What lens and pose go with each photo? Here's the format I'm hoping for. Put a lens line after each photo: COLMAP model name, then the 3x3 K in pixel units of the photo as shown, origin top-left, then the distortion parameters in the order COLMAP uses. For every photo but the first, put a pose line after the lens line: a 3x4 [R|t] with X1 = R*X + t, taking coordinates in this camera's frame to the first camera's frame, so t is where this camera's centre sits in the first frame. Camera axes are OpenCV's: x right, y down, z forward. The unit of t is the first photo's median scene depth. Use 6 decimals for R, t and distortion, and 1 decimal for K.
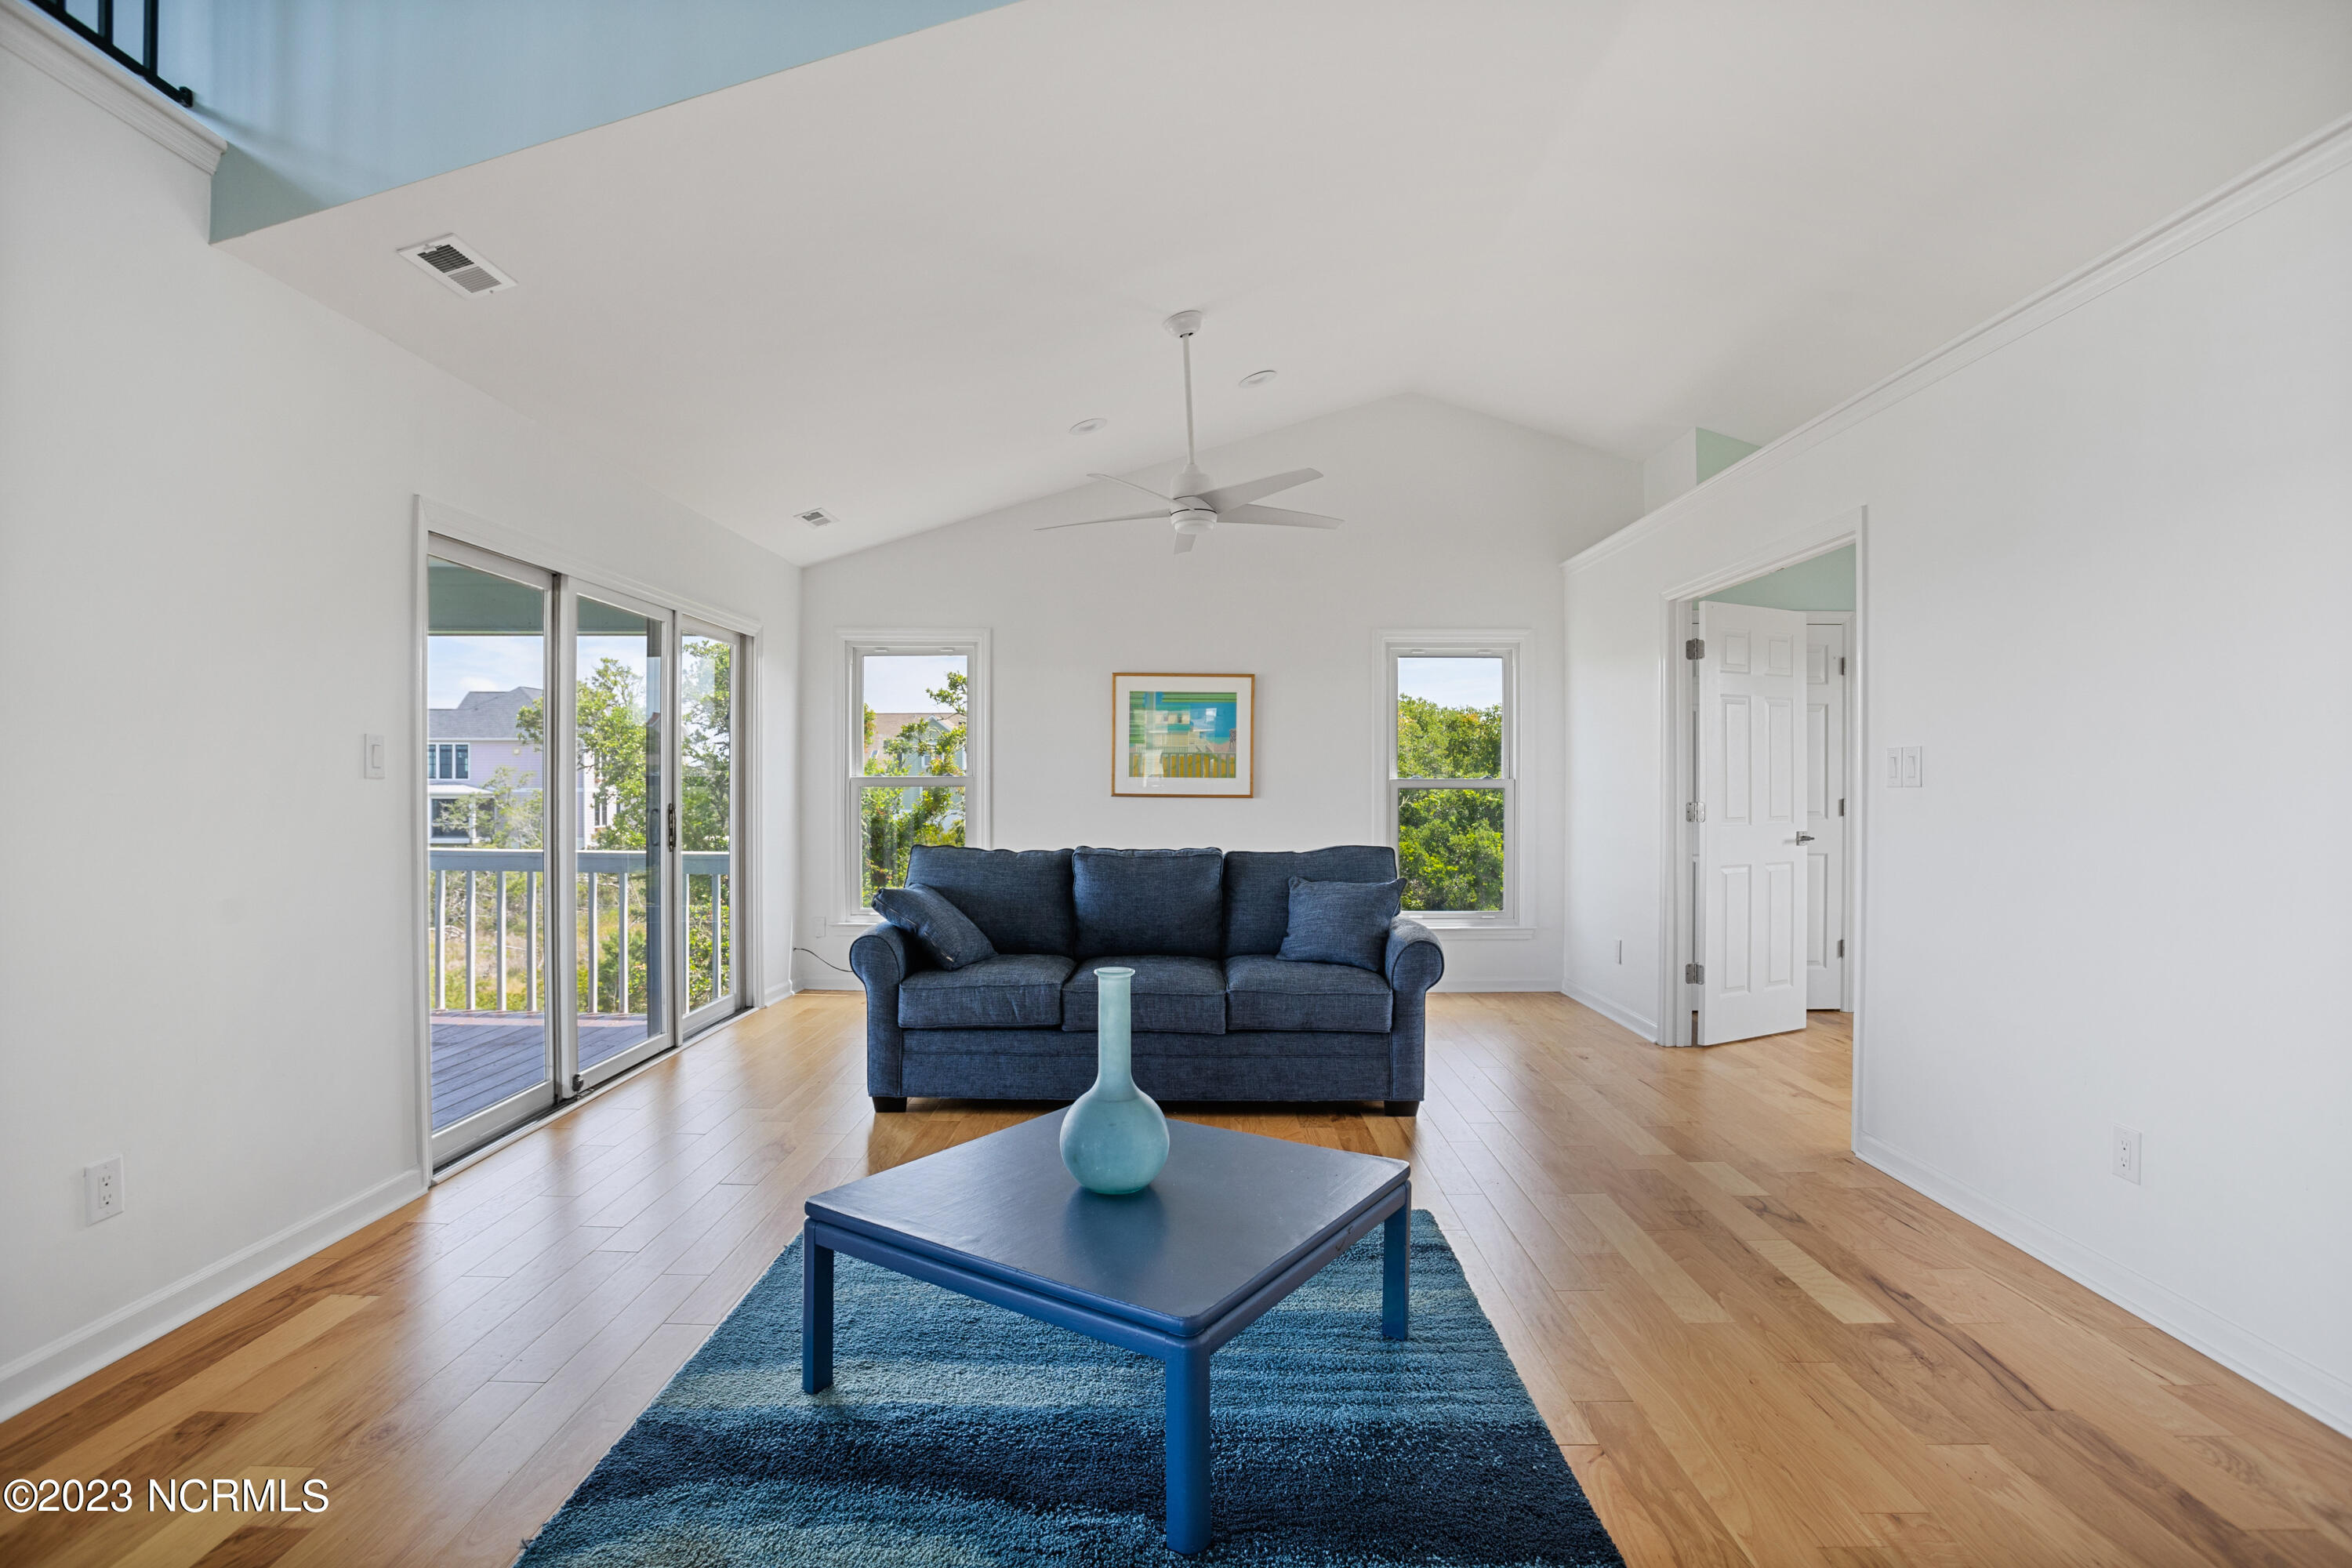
lens RADIAL K [[1176.4, 0, 1168.0], [0, 1176.4, 780.3], [0, 0, 1]] dist [-0.040842, 0.016893]
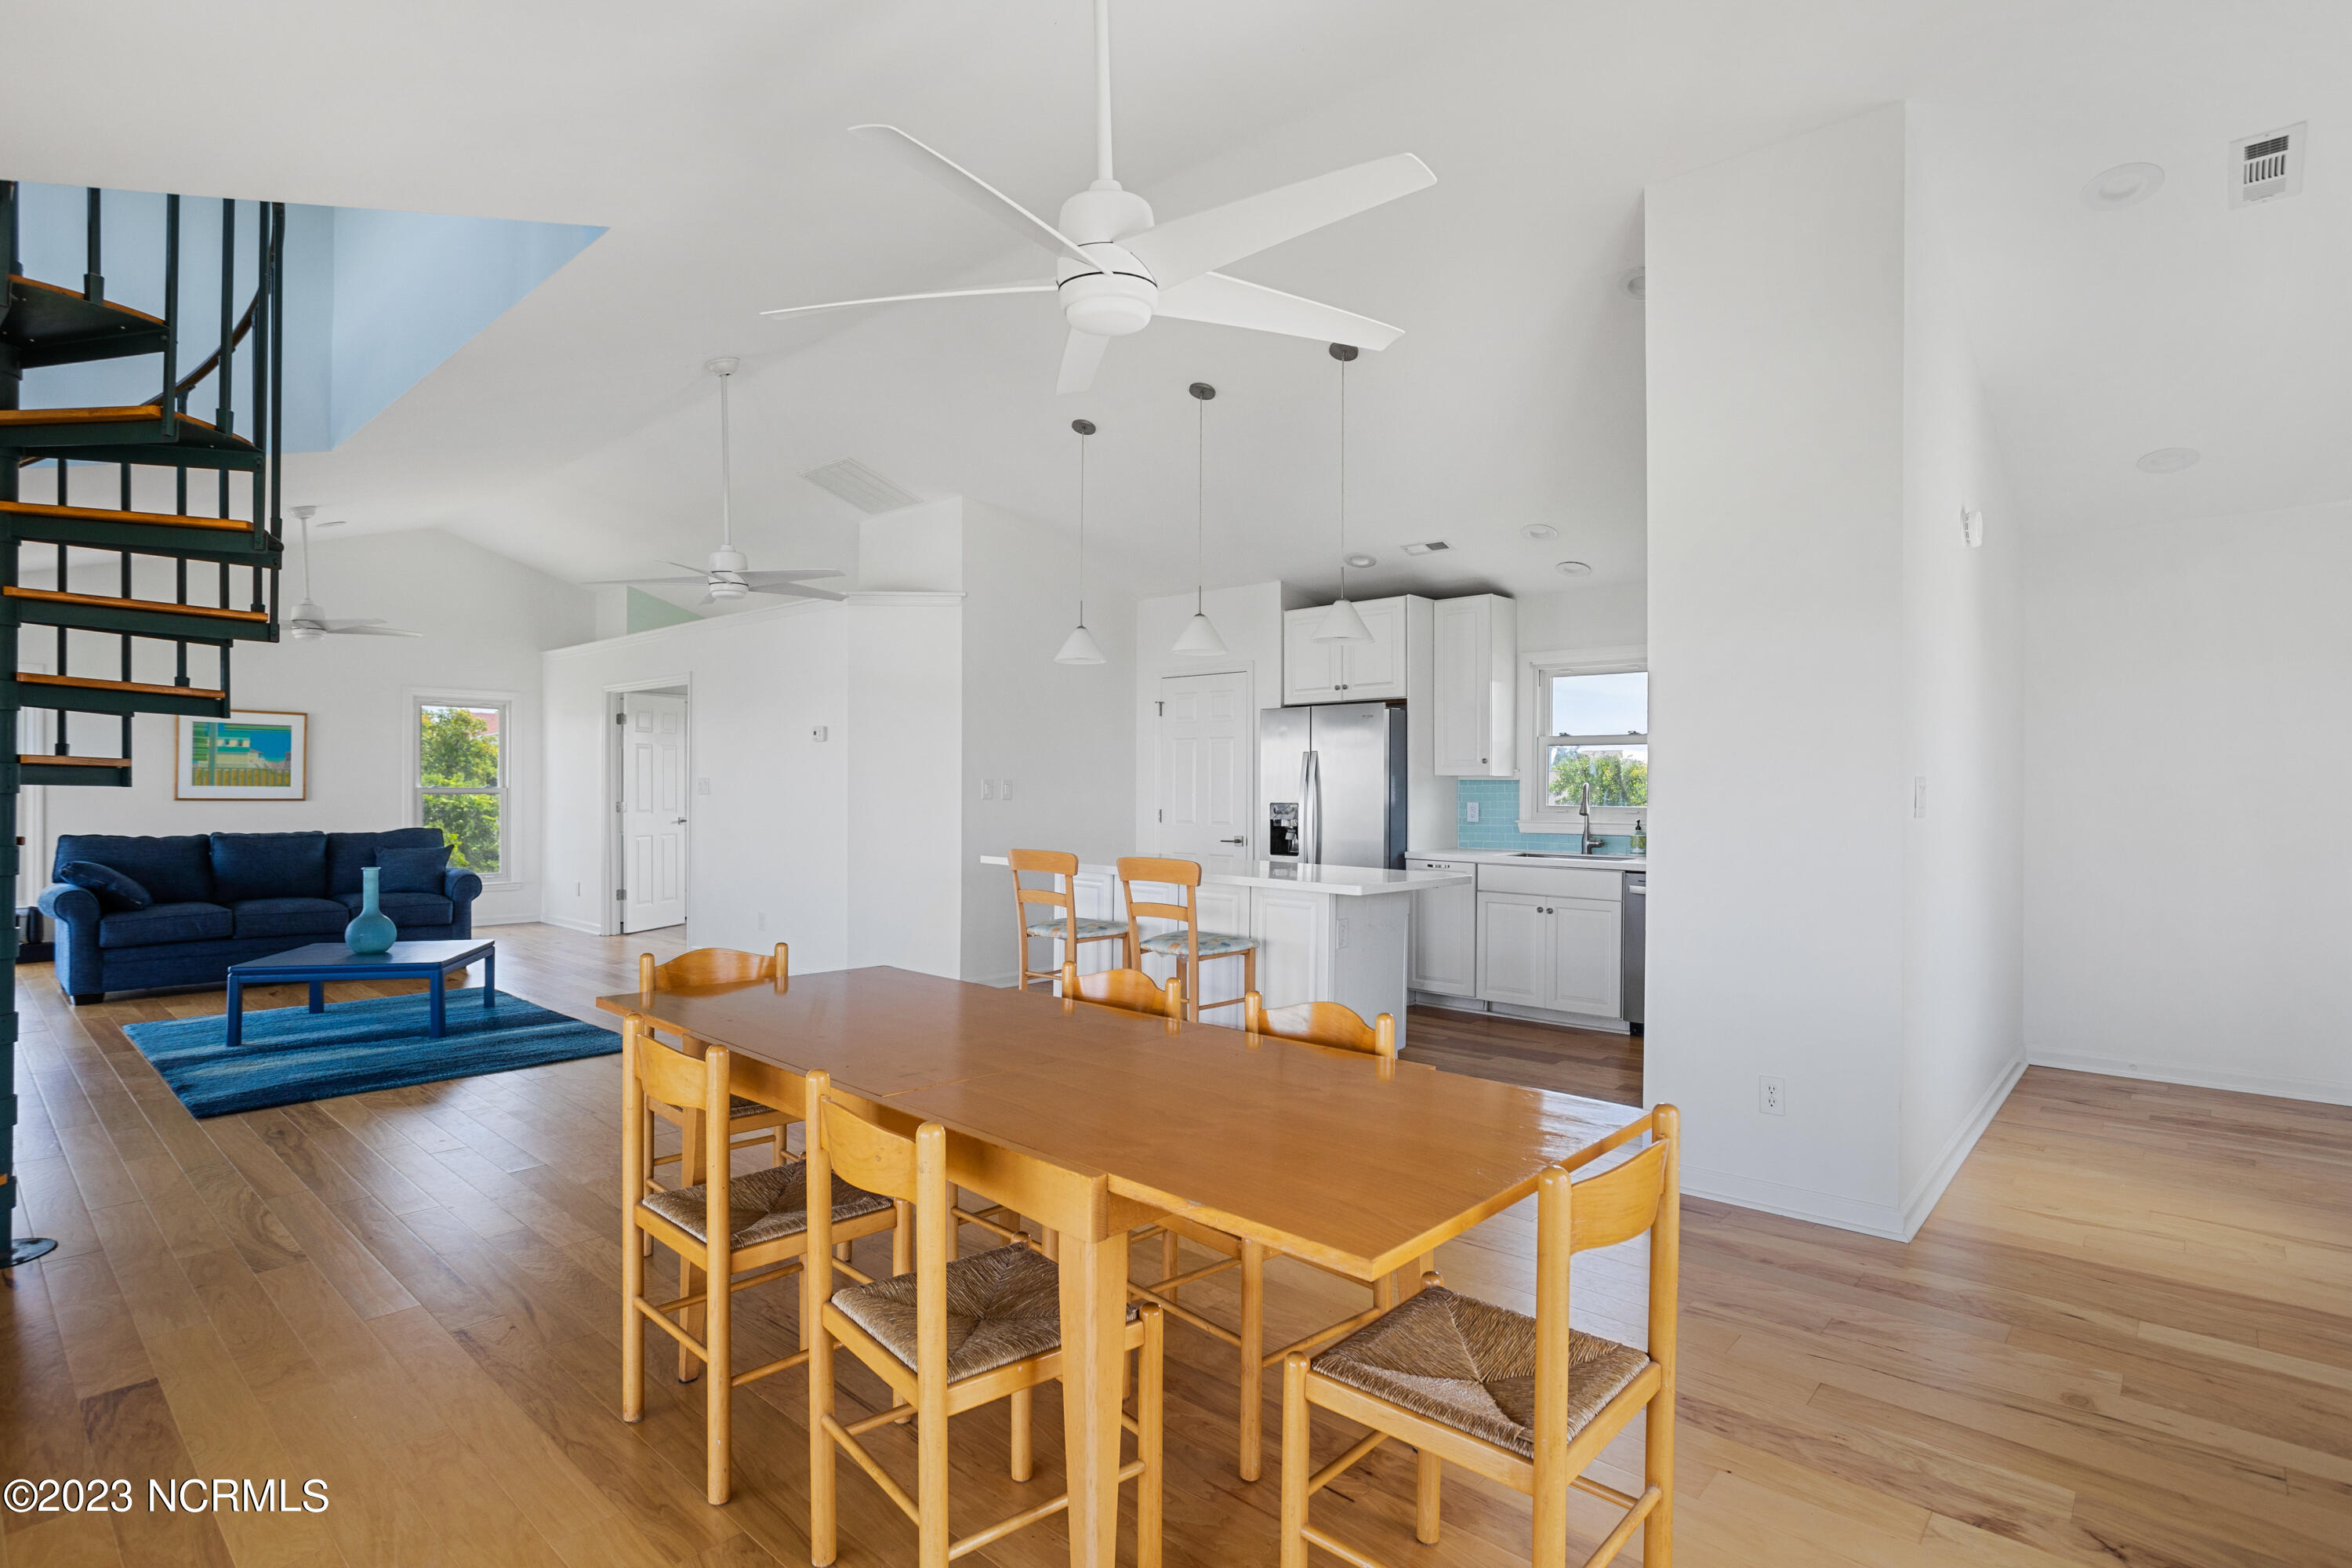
lens RADIAL K [[1176.4, 0, 1193.6], [0, 1176.4, 792.8], [0, 0, 1]] dist [-0.040842, 0.016893]
pose [[0.657089, -0.001287, 0.753812, -0.421603], [-0.006073, 0.999957, 0.007000, -0.016174], [-0.753789, -0.009177, 0.657053, -1.100118]]
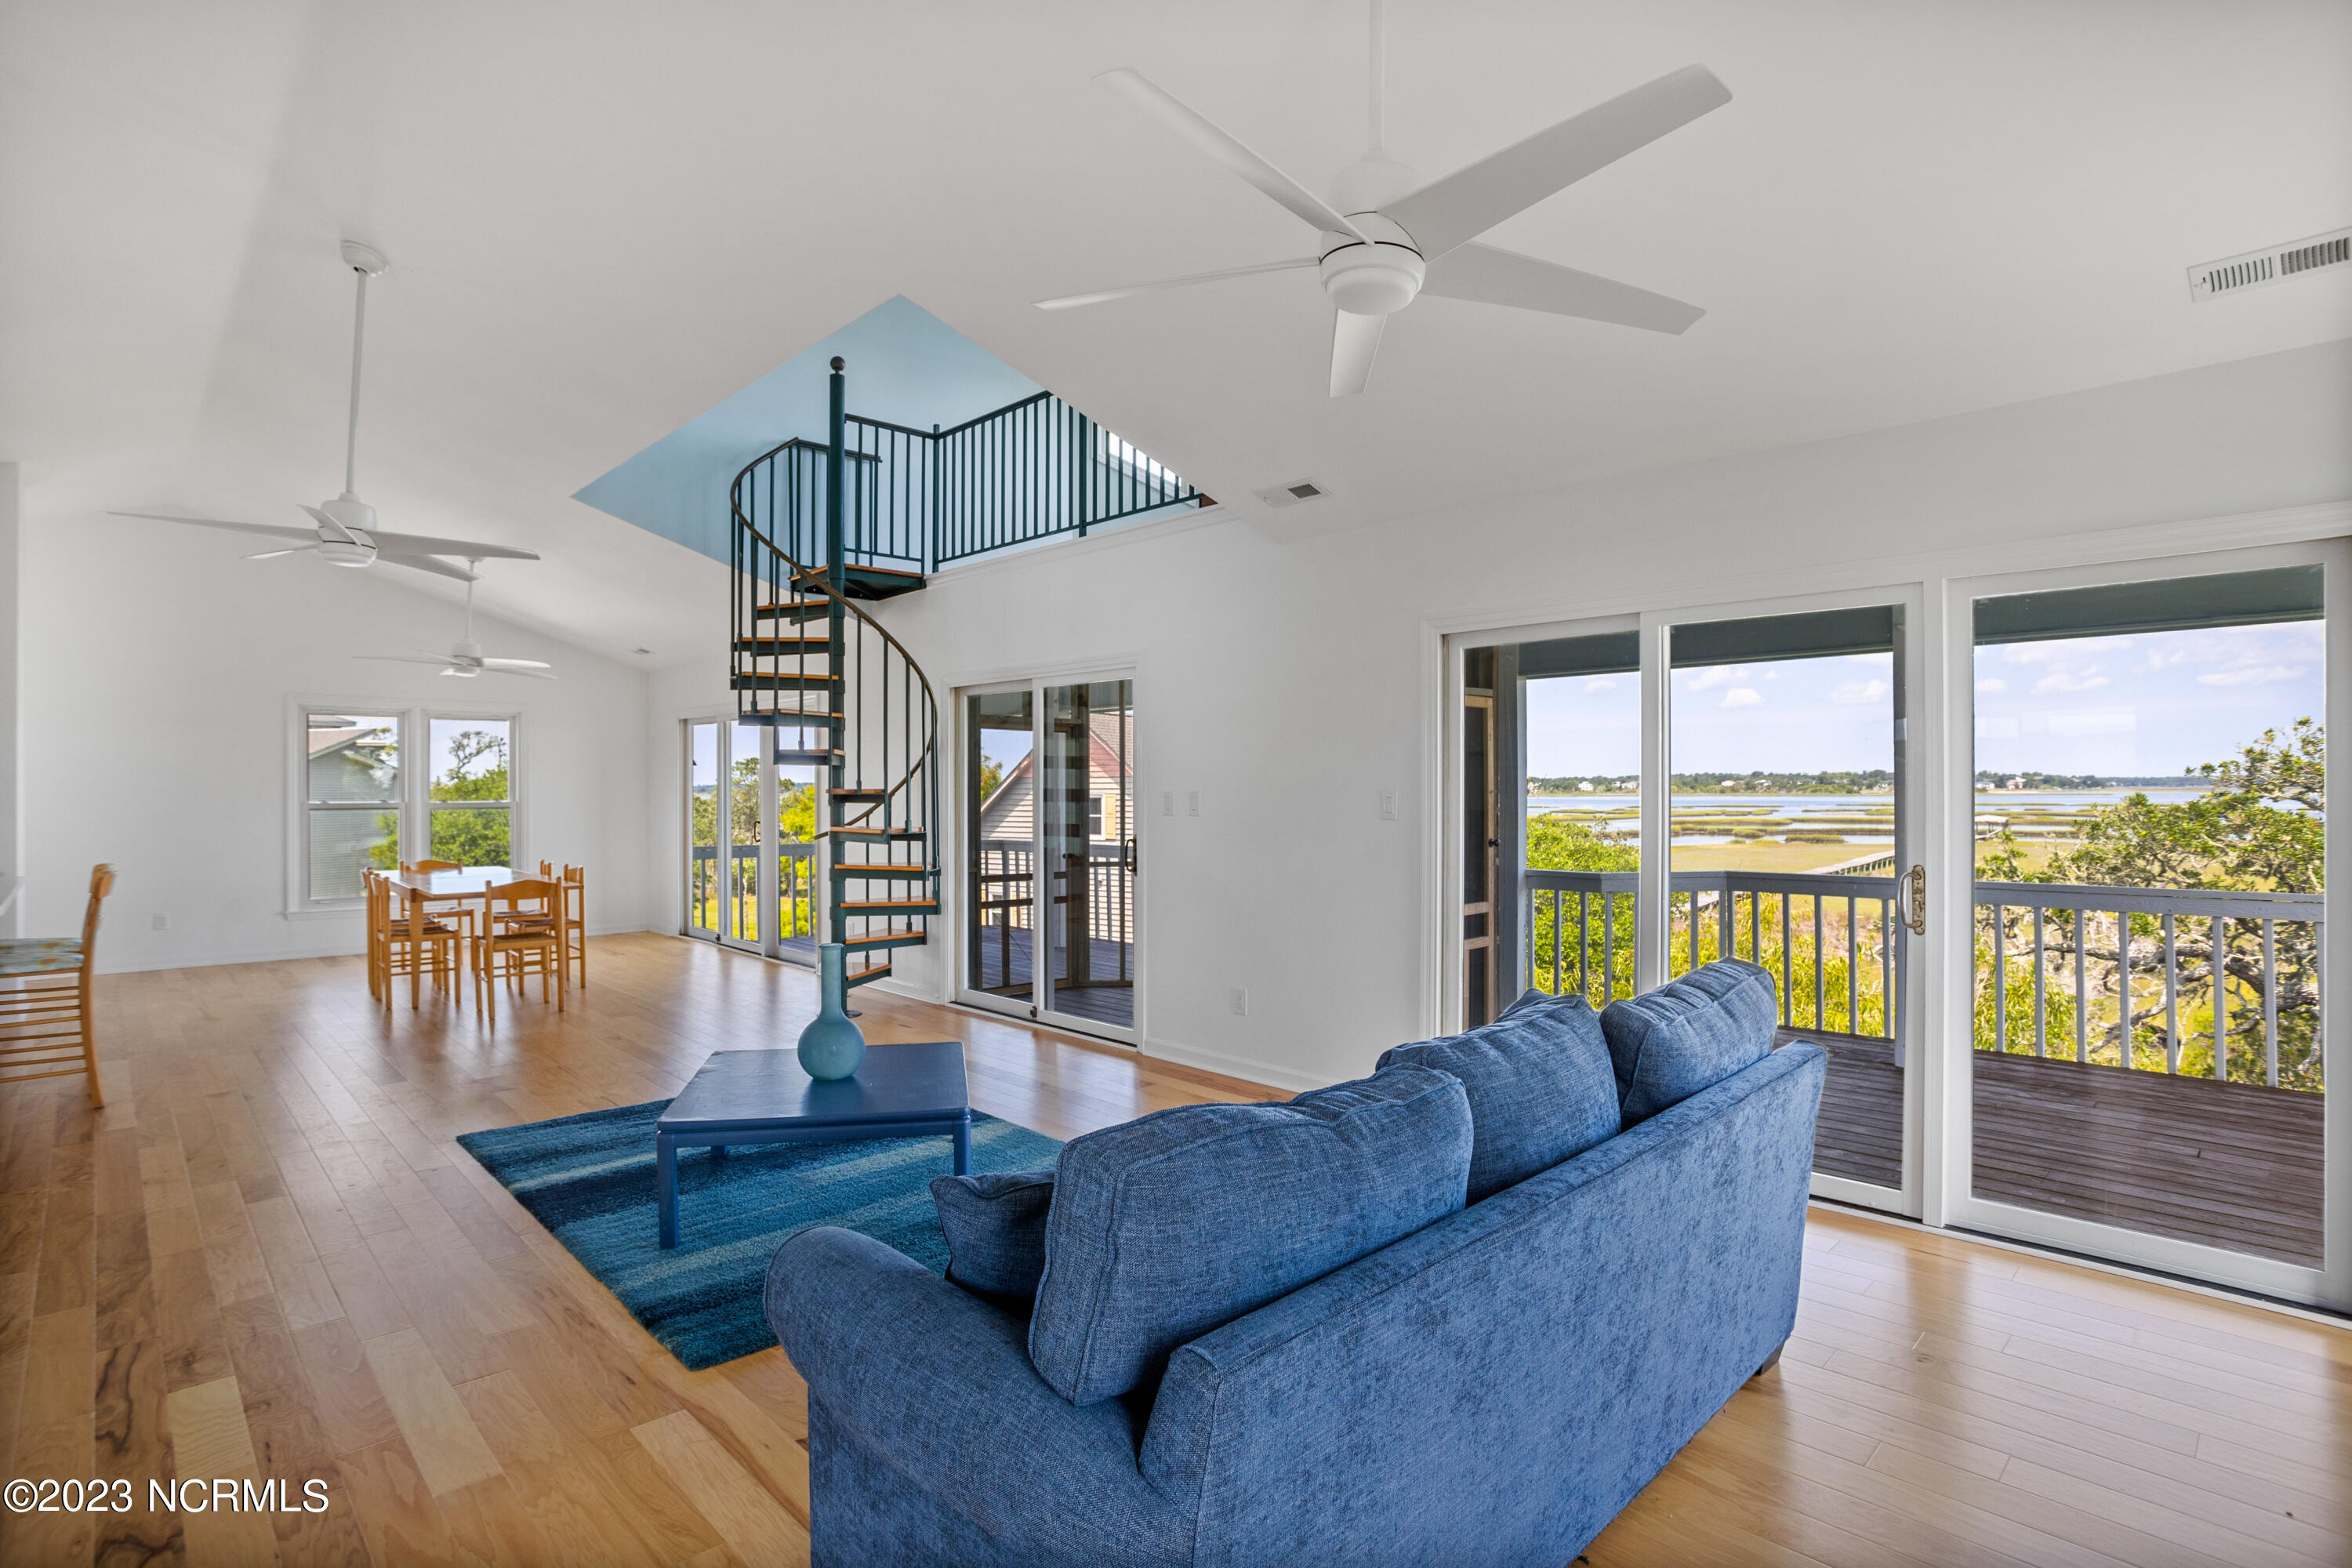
lens RADIAL K [[1176.4, 0, 1165.3], [0, 1176.4, 786.4], [0, 0, 1]] dist [-0.040842, 0.016893]
pose [[-0.719160, -0.000159, -0.694844, 0.423444], [0.002316, 0.999994, -0.002627, -0.030990], [0.694840, -0.003498, -0.719155, 1.404885]]
